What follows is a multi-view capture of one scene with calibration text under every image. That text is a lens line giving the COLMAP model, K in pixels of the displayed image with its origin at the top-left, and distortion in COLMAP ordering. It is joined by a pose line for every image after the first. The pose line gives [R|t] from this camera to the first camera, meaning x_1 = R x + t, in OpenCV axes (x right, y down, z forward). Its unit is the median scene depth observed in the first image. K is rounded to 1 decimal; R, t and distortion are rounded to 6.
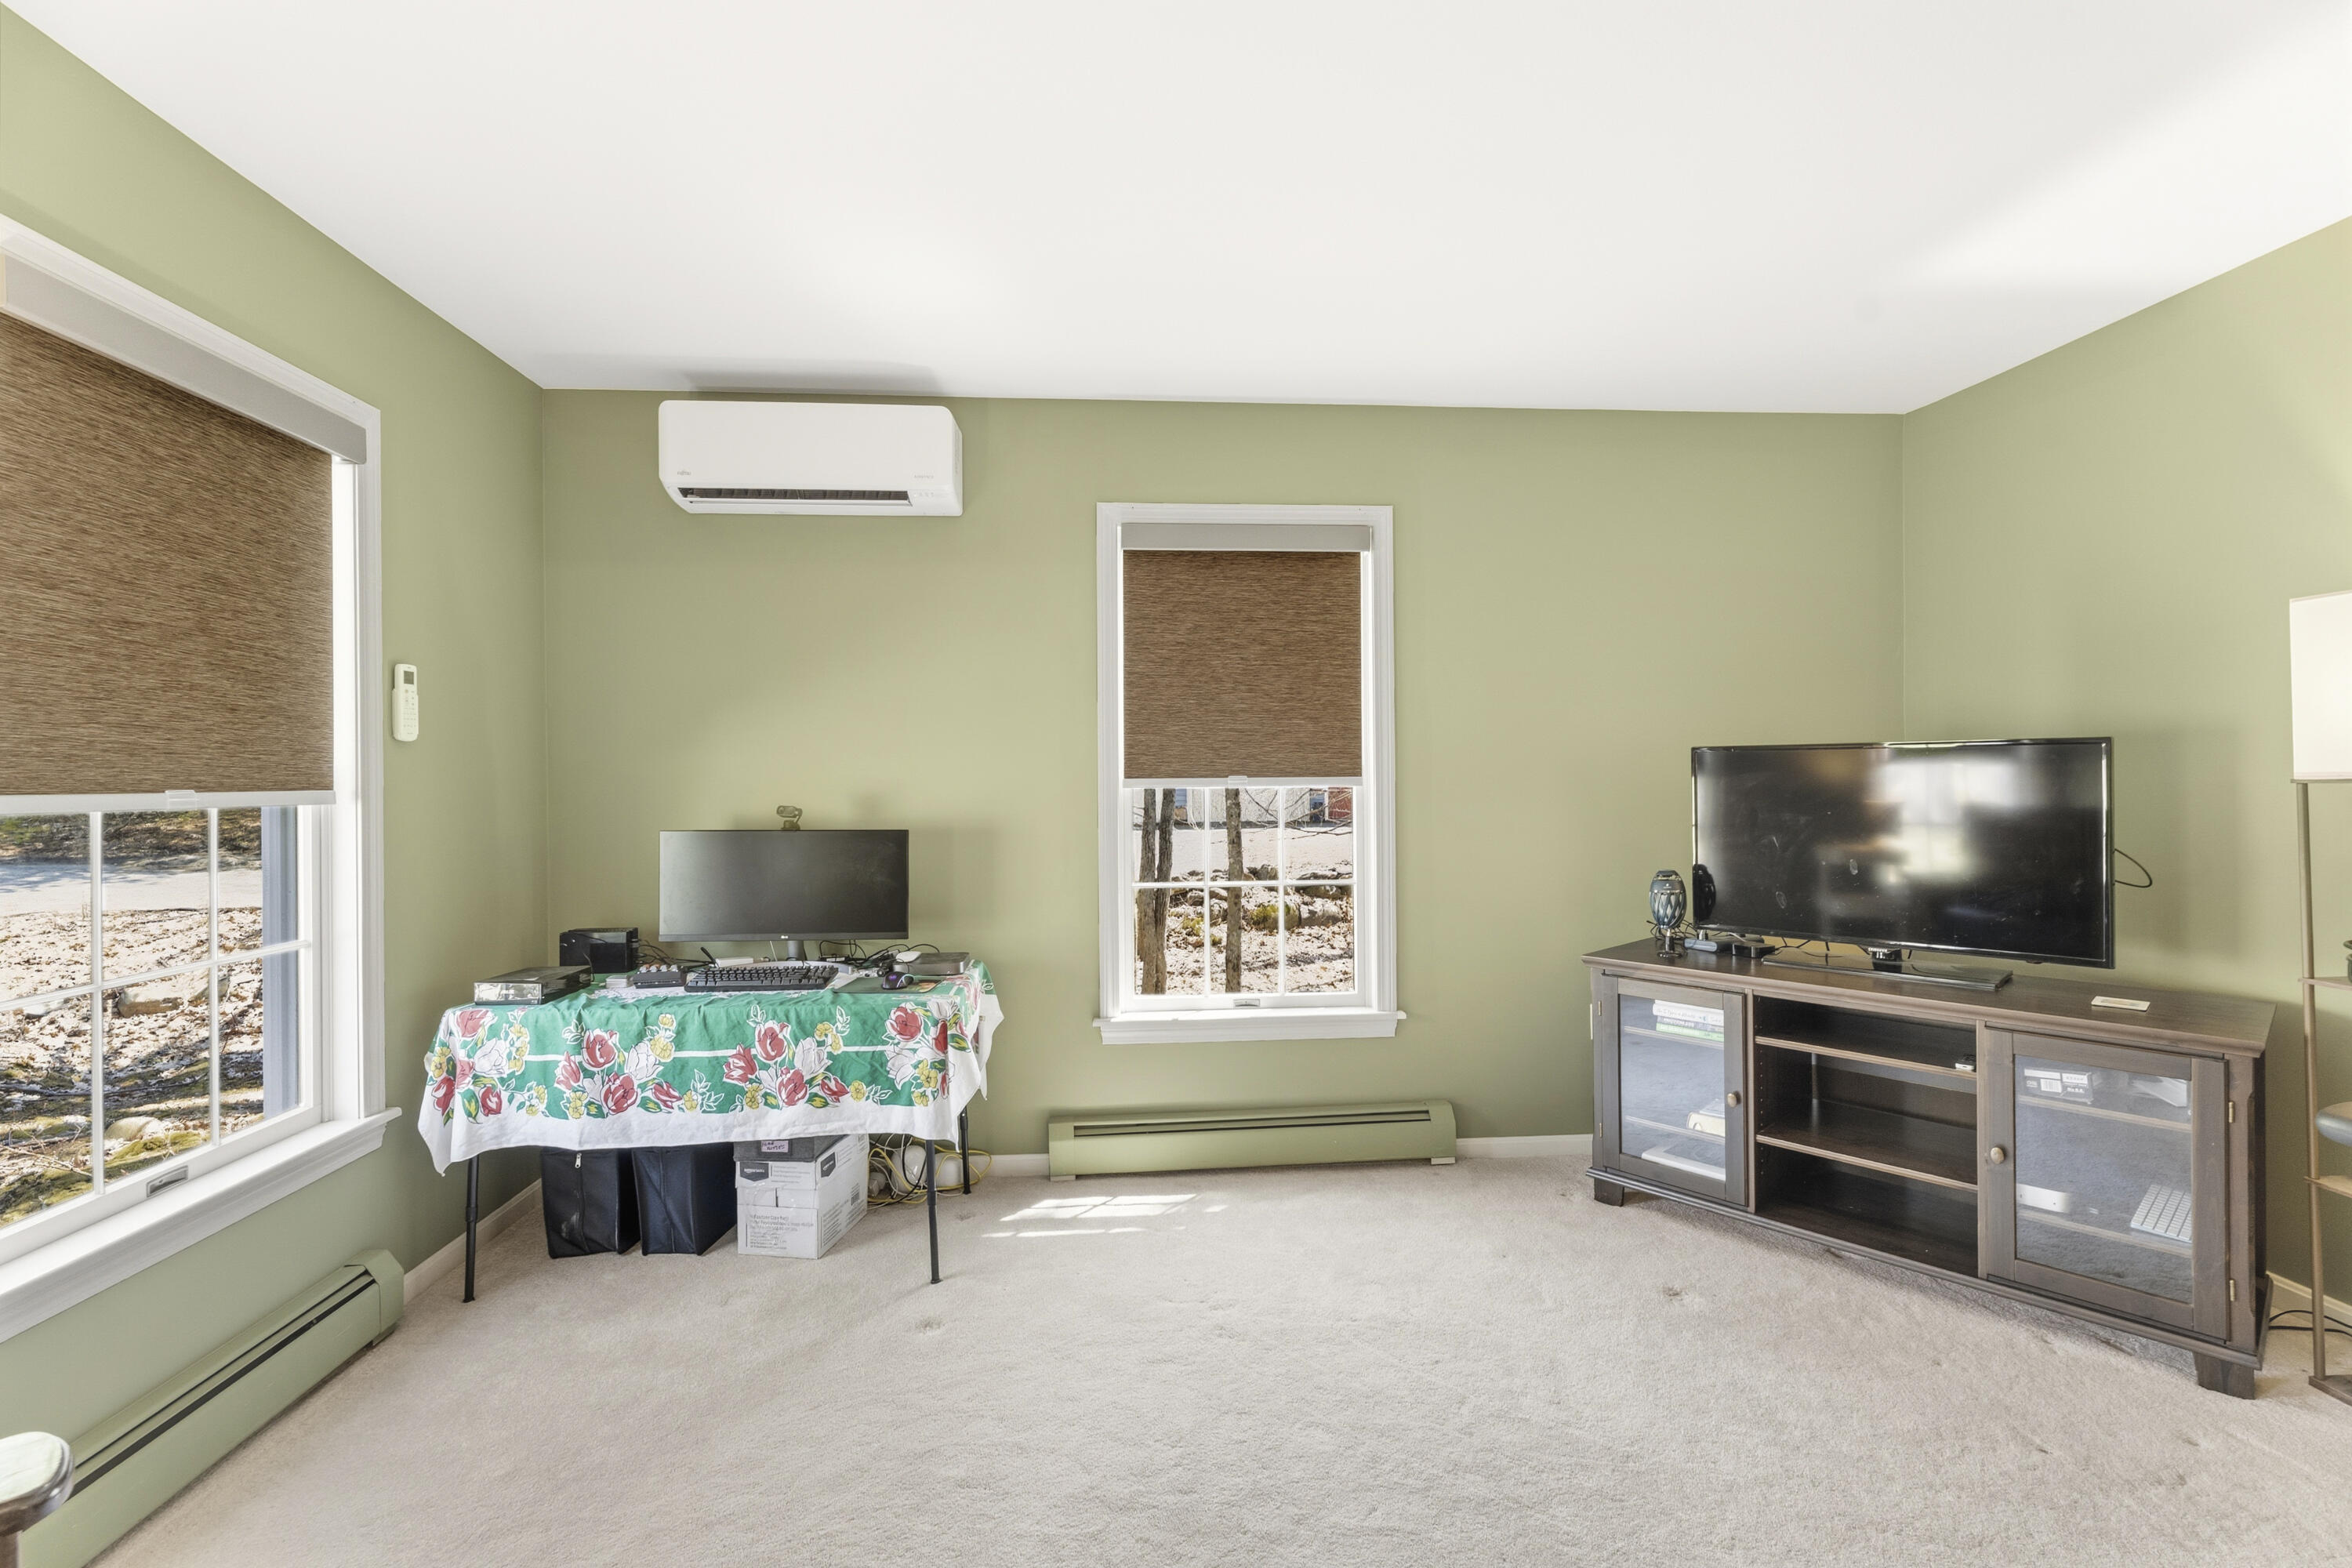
lens RADIAL K [[1062.4, 0, 1178.5], [0, 1062.4, 793.1], [0, 0, 1]] dist [0.002120, 0.001487]
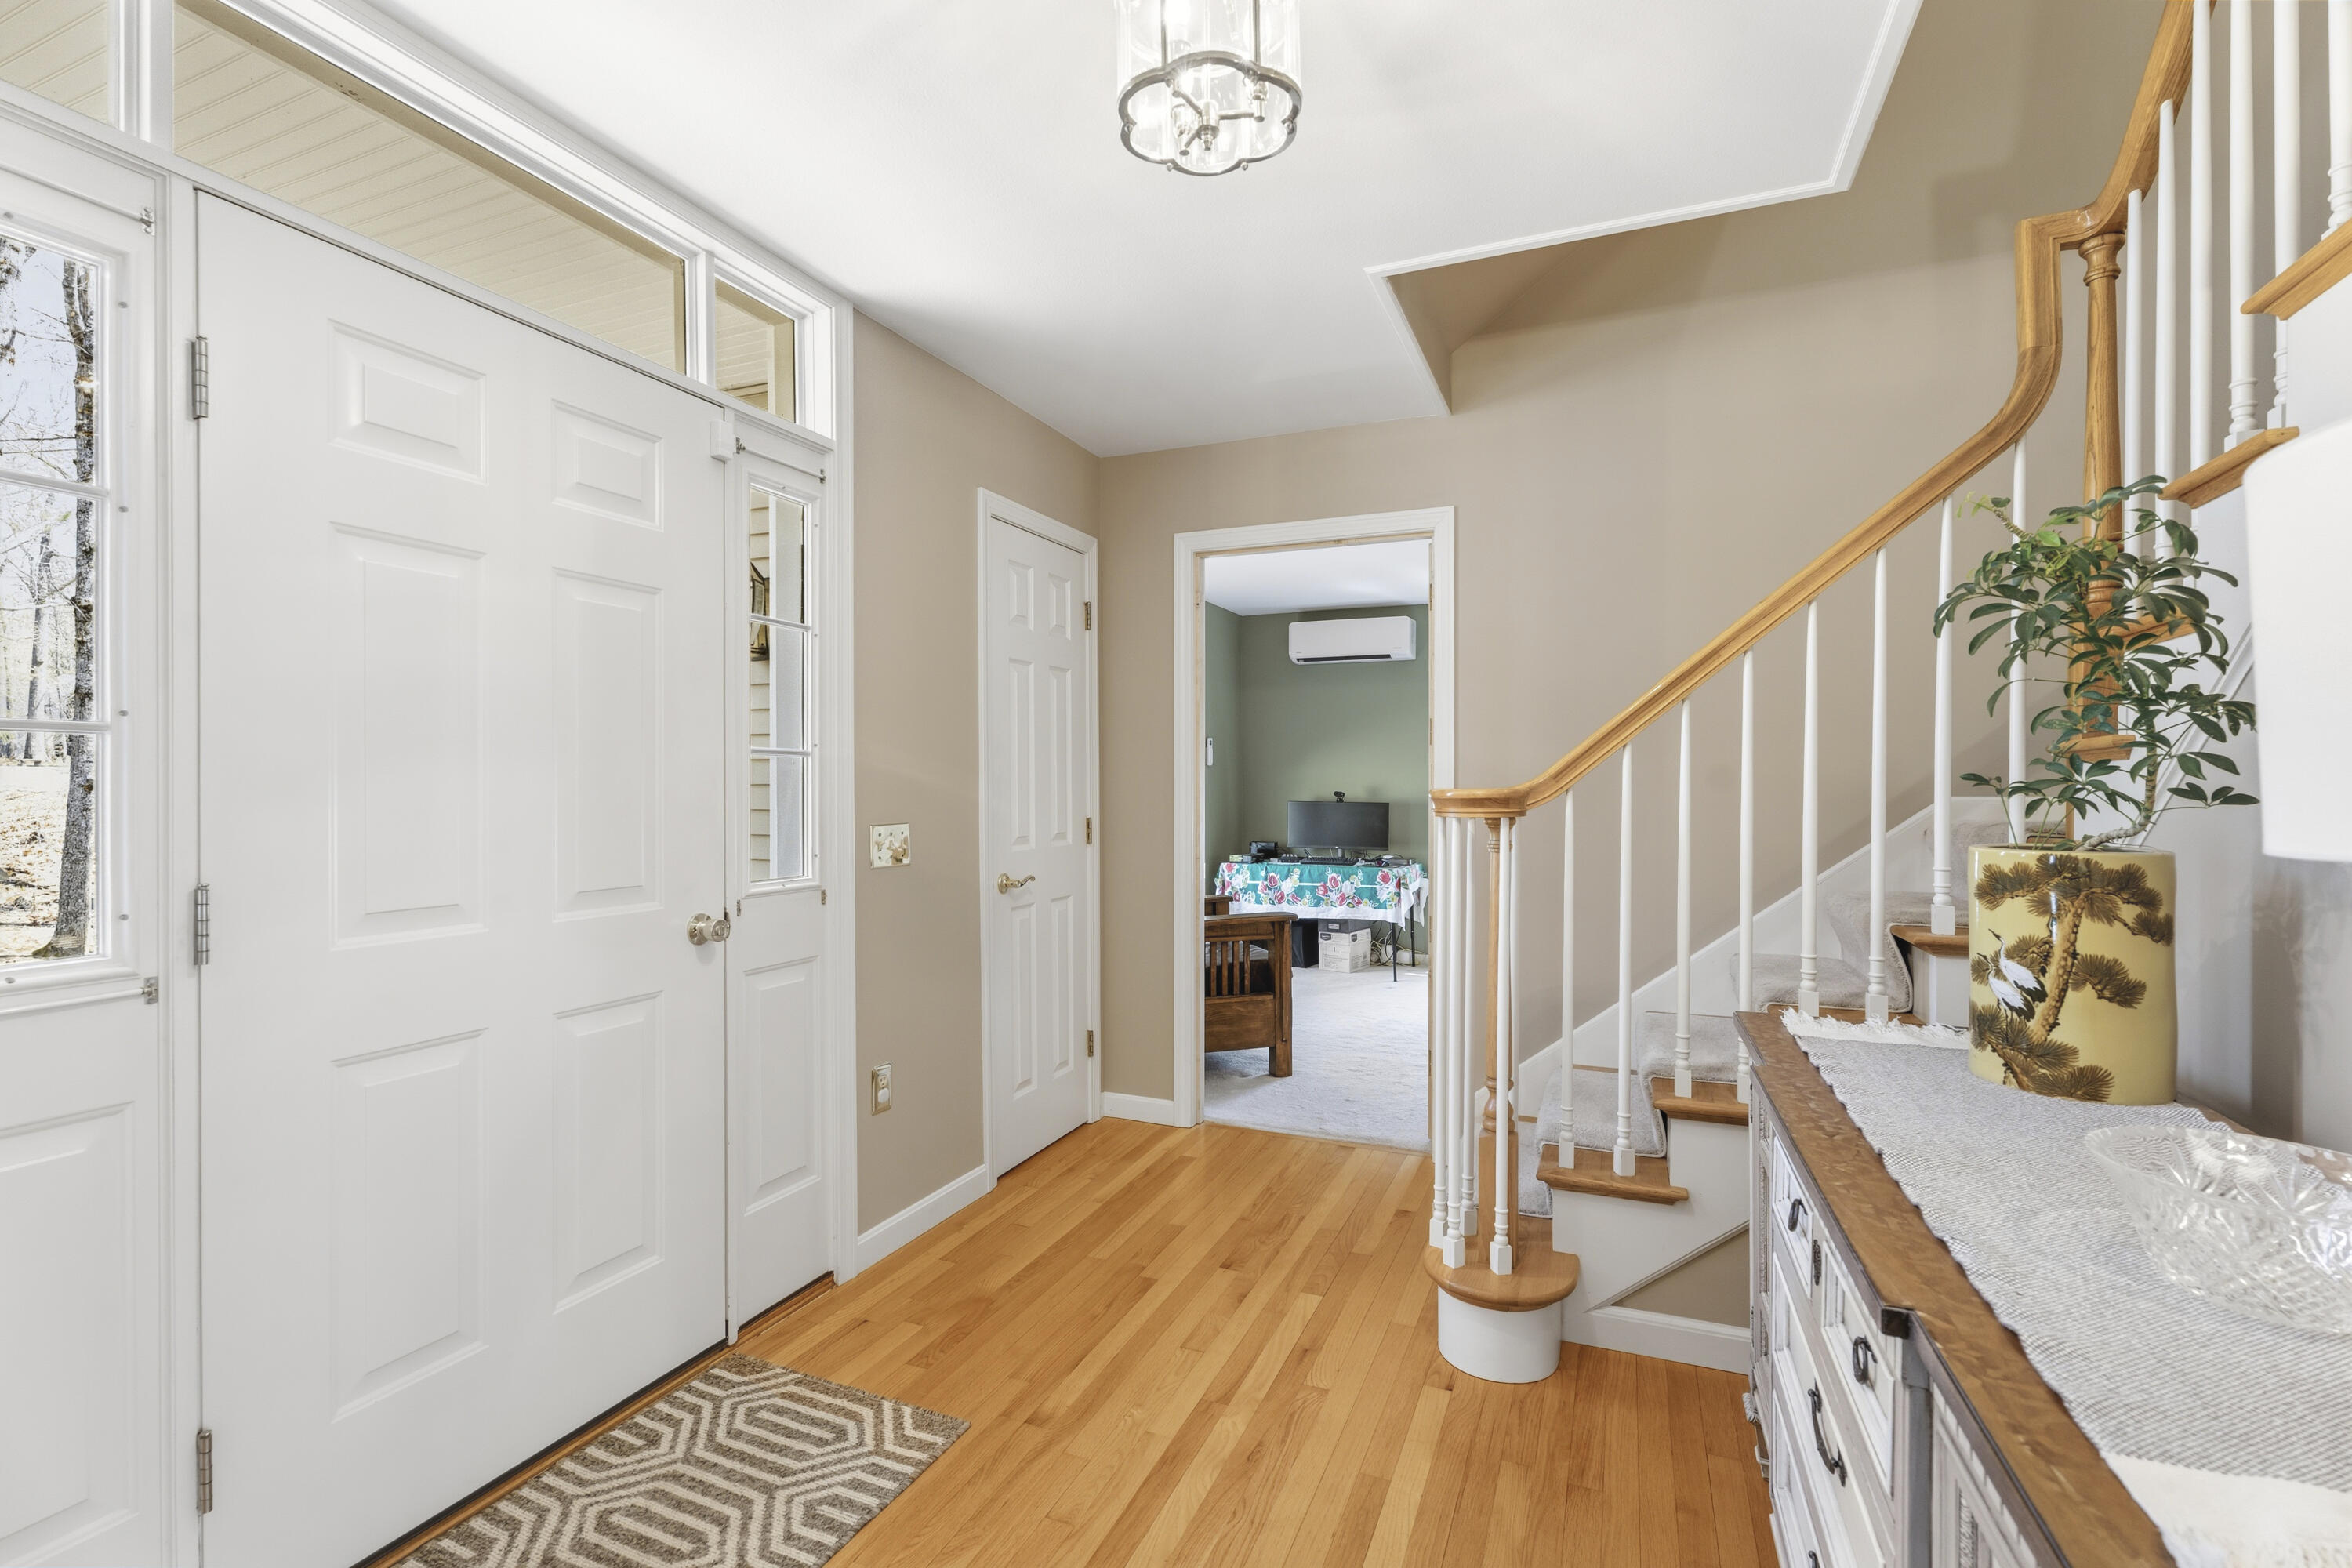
lens RADIAL K [[1062.4, 0, 1169.6], [0, 1062.4, 796.7], [0, 0, 1]] dist [0.002120, 0.001487]
pose [[0.883913, 0.010711, -0.467528, 0.470275], [-0.008120, 0.999938, 0.007556, 0.010984], [0.467581, -0.002882, 0.883946, -1.470484]]
